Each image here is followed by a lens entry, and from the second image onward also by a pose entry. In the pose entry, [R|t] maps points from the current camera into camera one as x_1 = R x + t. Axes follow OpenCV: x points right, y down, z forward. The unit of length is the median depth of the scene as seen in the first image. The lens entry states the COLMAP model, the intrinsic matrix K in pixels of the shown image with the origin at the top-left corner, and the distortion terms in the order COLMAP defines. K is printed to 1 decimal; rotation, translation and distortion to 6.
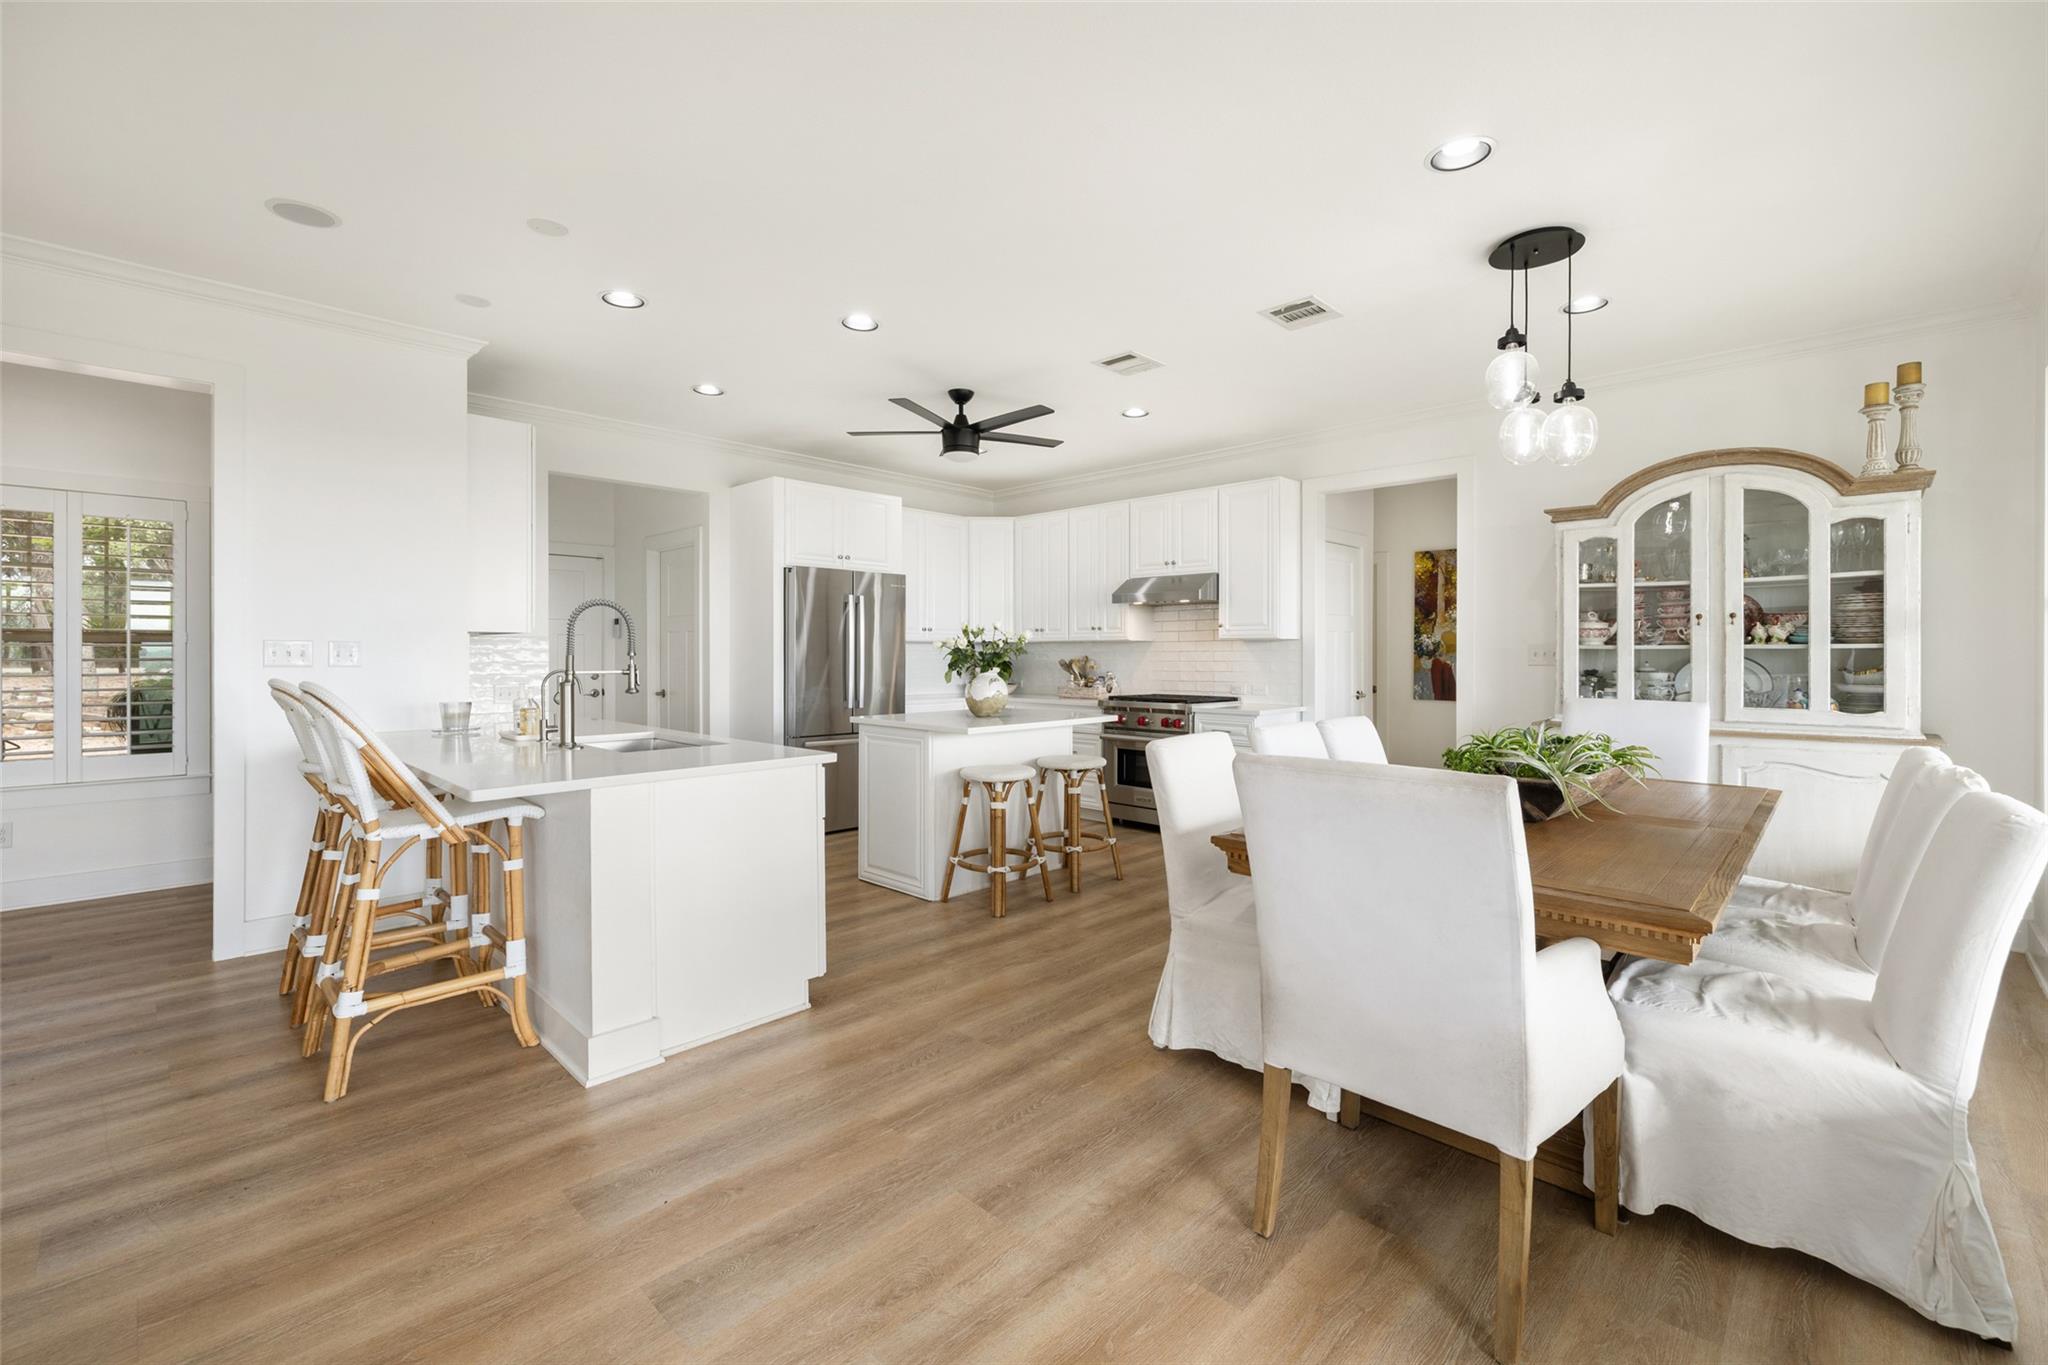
lens RADIAL K [[865.0, 0, 1027.9], [0, 865.0, 666.2], [0, 0, 1]] dist [-0.000163, 0.000068]
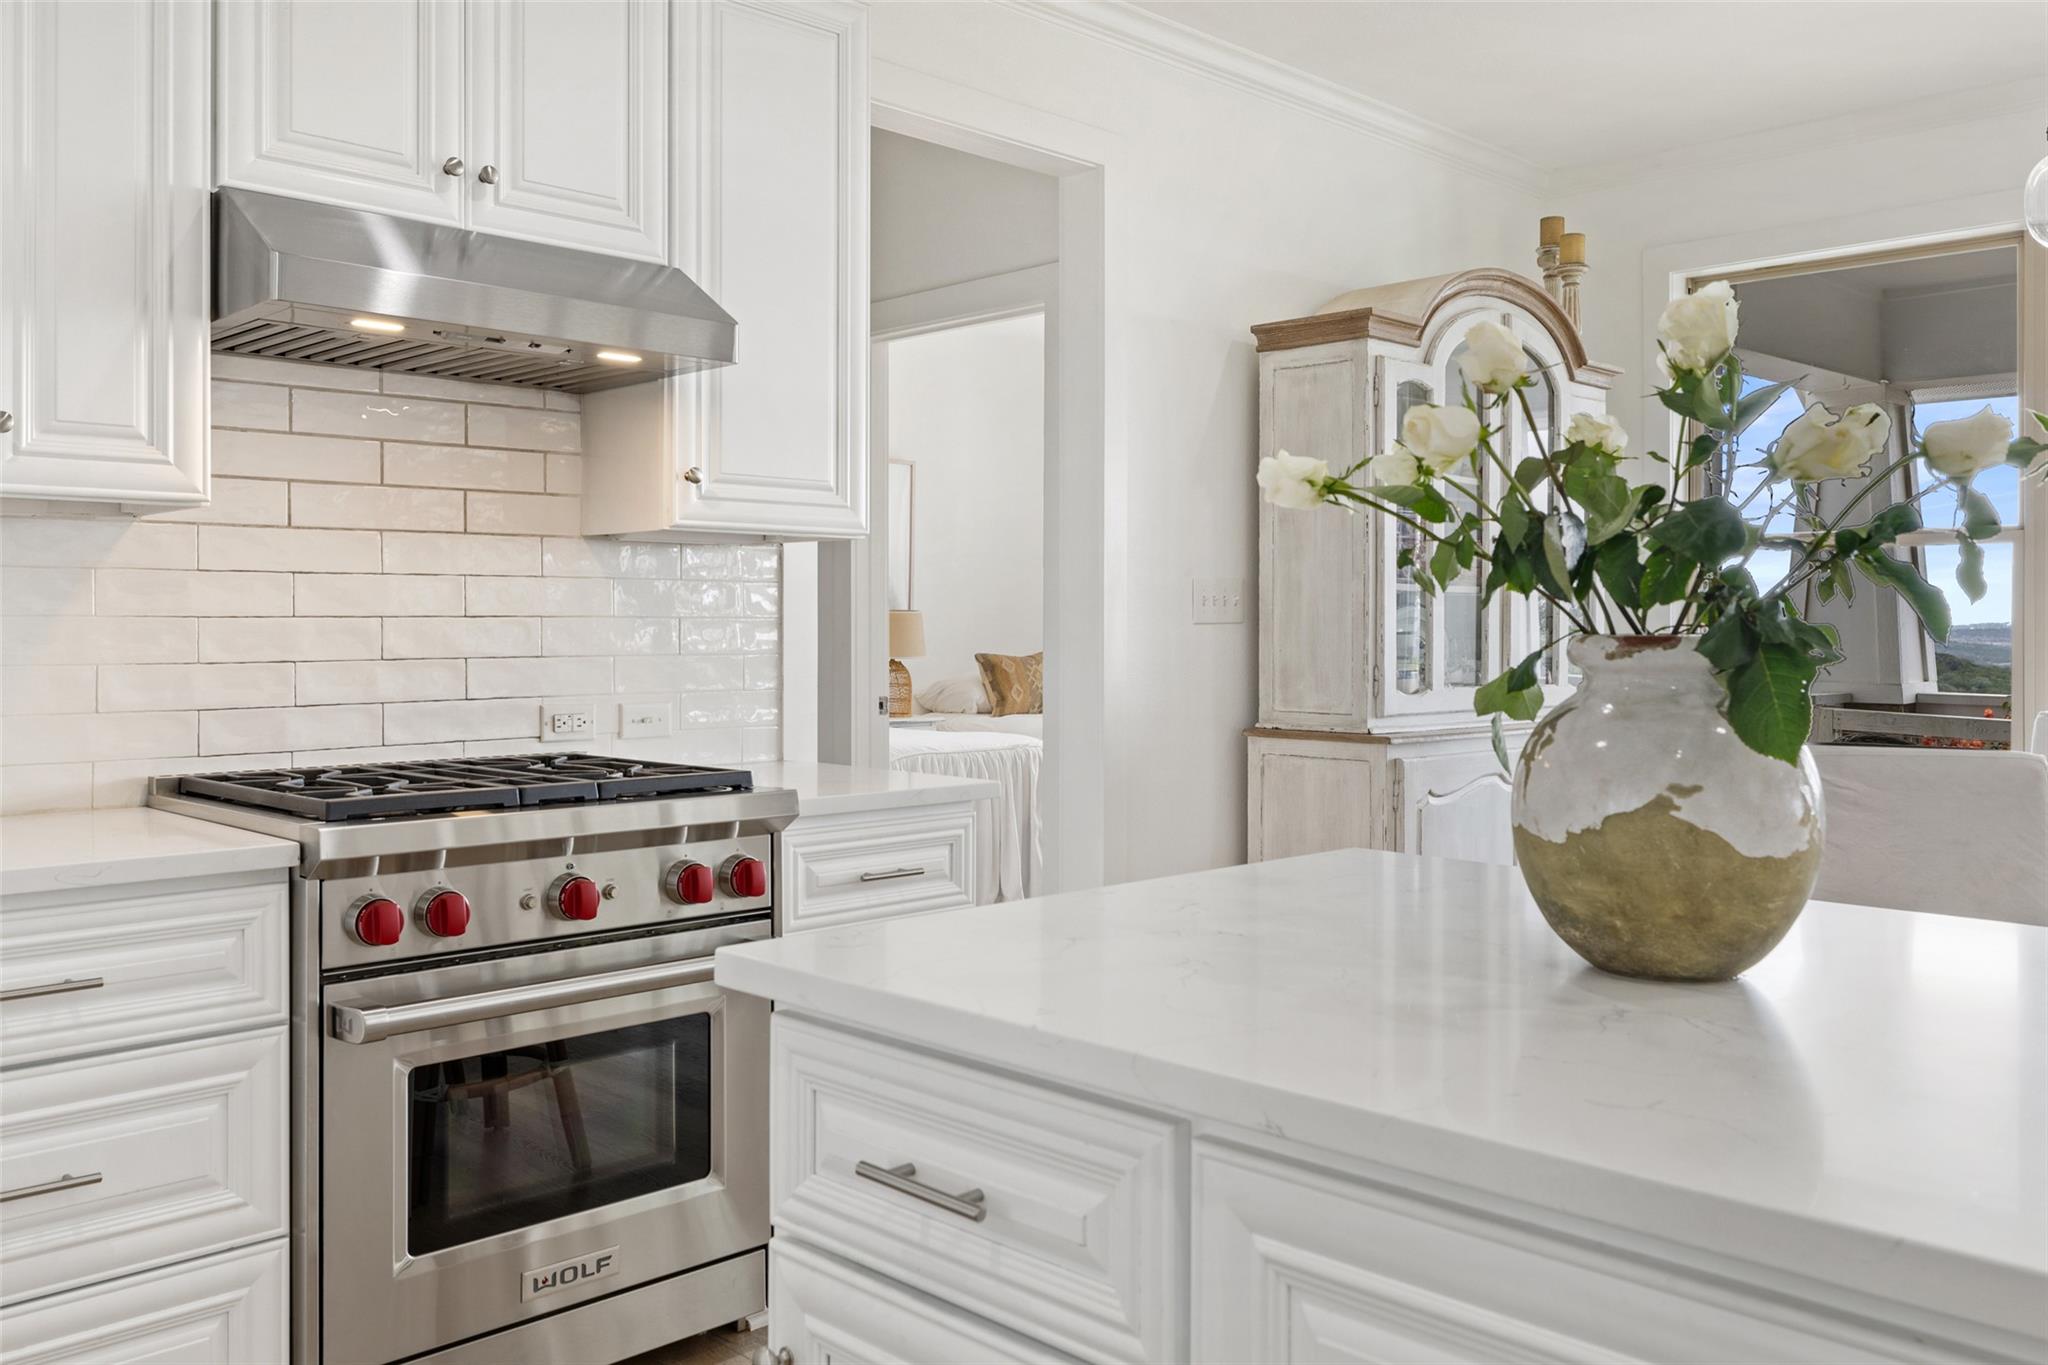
lens RADIAL K [[1663.2, 0, 1031.9], [0, 1663.2, 617.5], [0, 0, 1]] dist [0.000080, 0.005071]
pose [[0.016598, 0.004669, 0.999851, -0.430722], [0.014286, 0.999886, -0.004906, -0.001086], [-0.999760, 0.014365, 0.016529, 1.425258]]
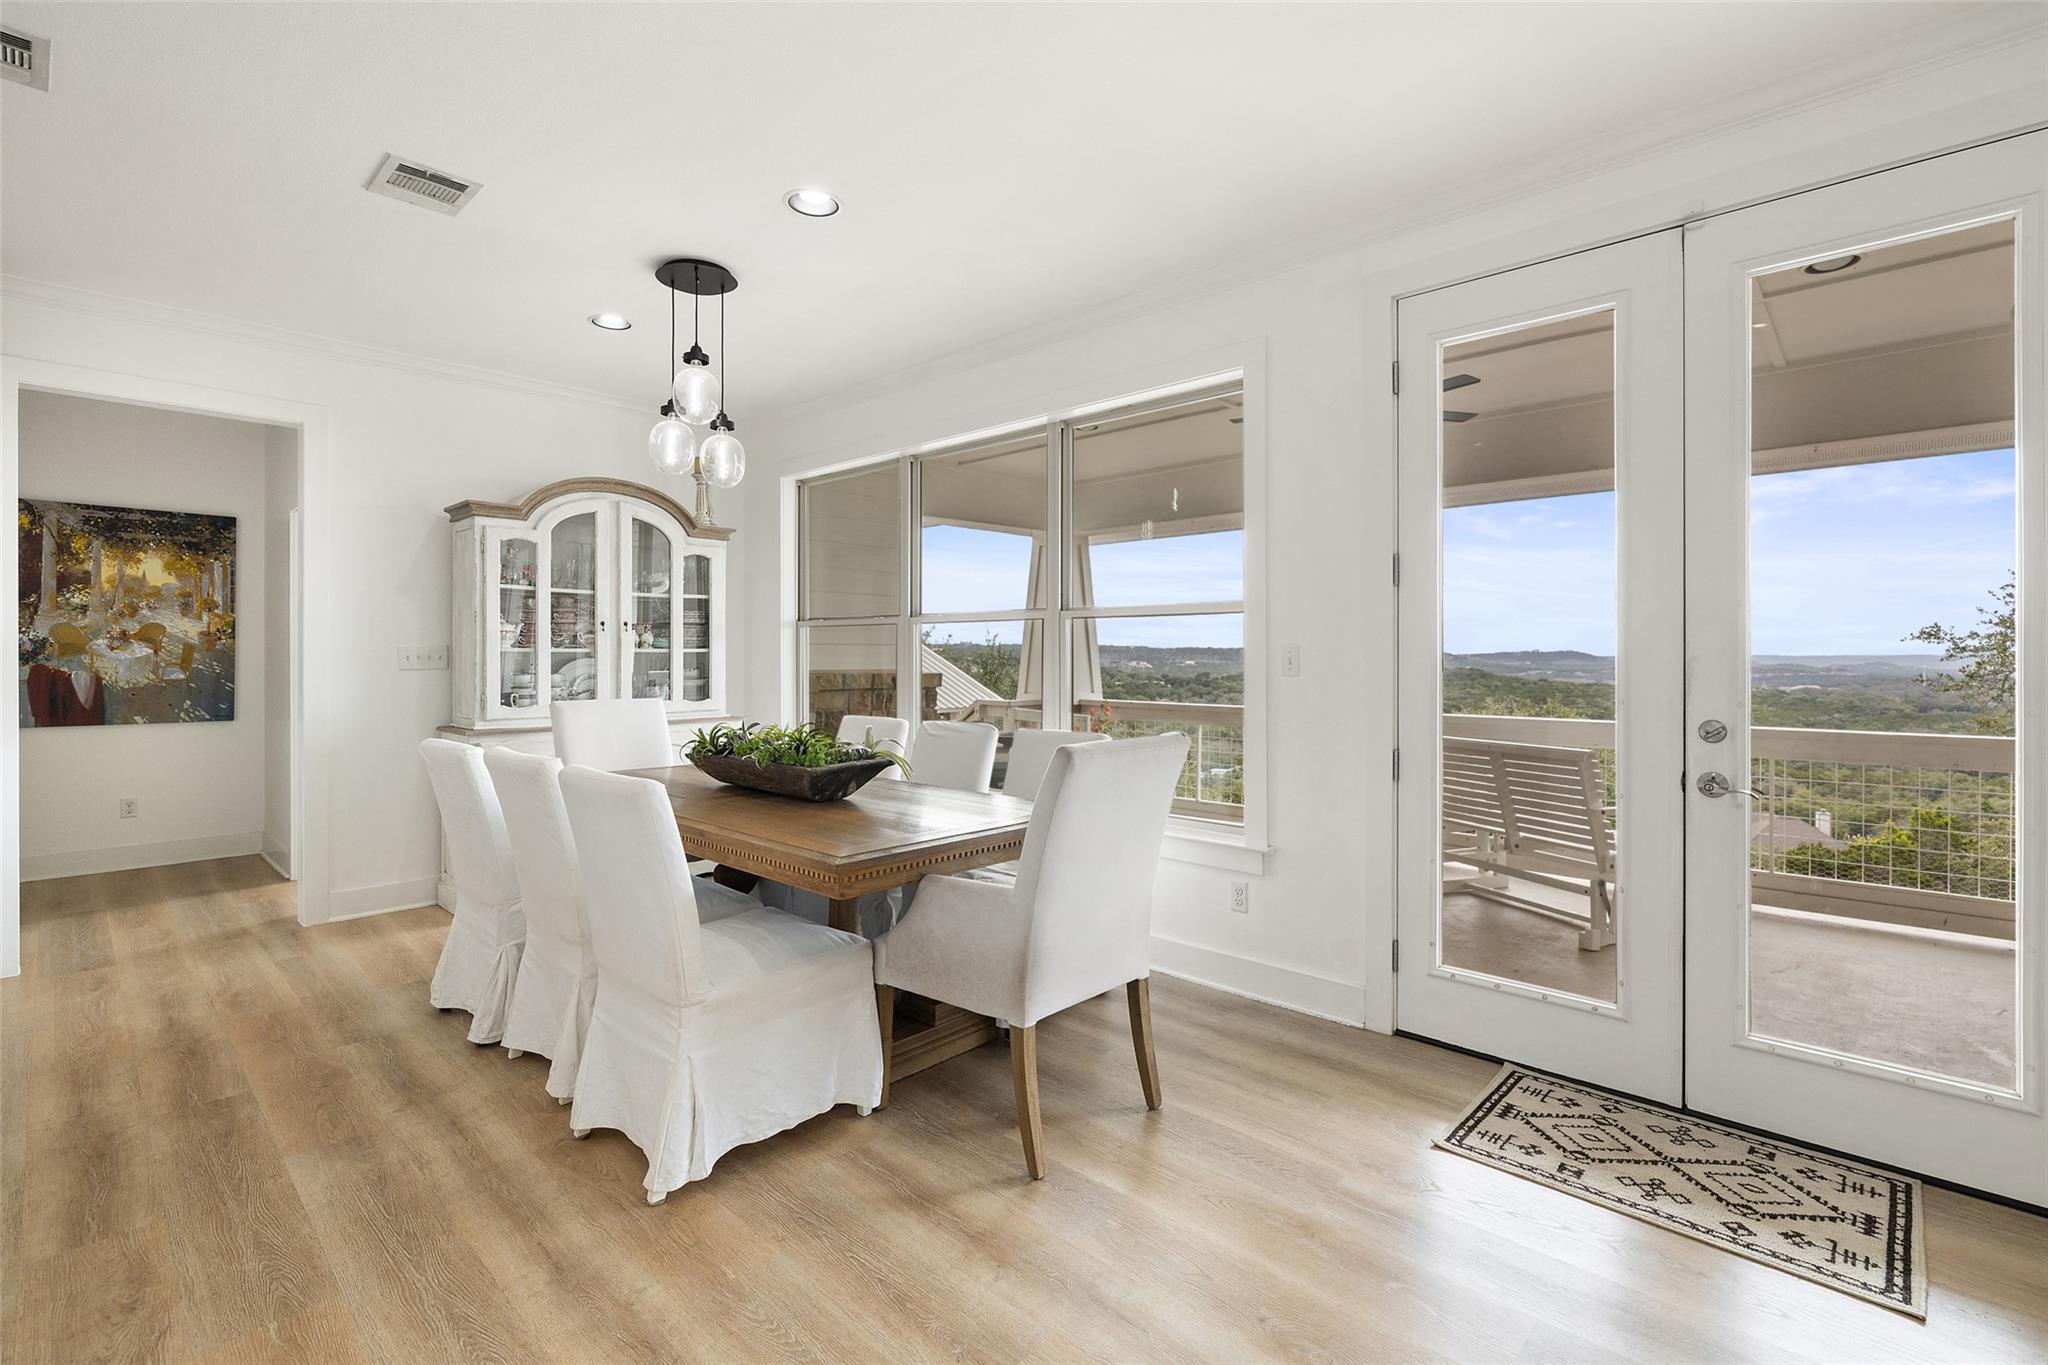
lens RADIAL K [[913.1, 0, 1022.3], [0, 913.1, 654.5], [0, 0, 1]] dist [-0.004856, 0.000231]
pose [[-0.017729, 0.000139, 0.999843, -0.456396], [0.016423, 0.999865, 0.000153, -0.008368], [-0.999708, 0.016423, -0.017728, 0.521240]]
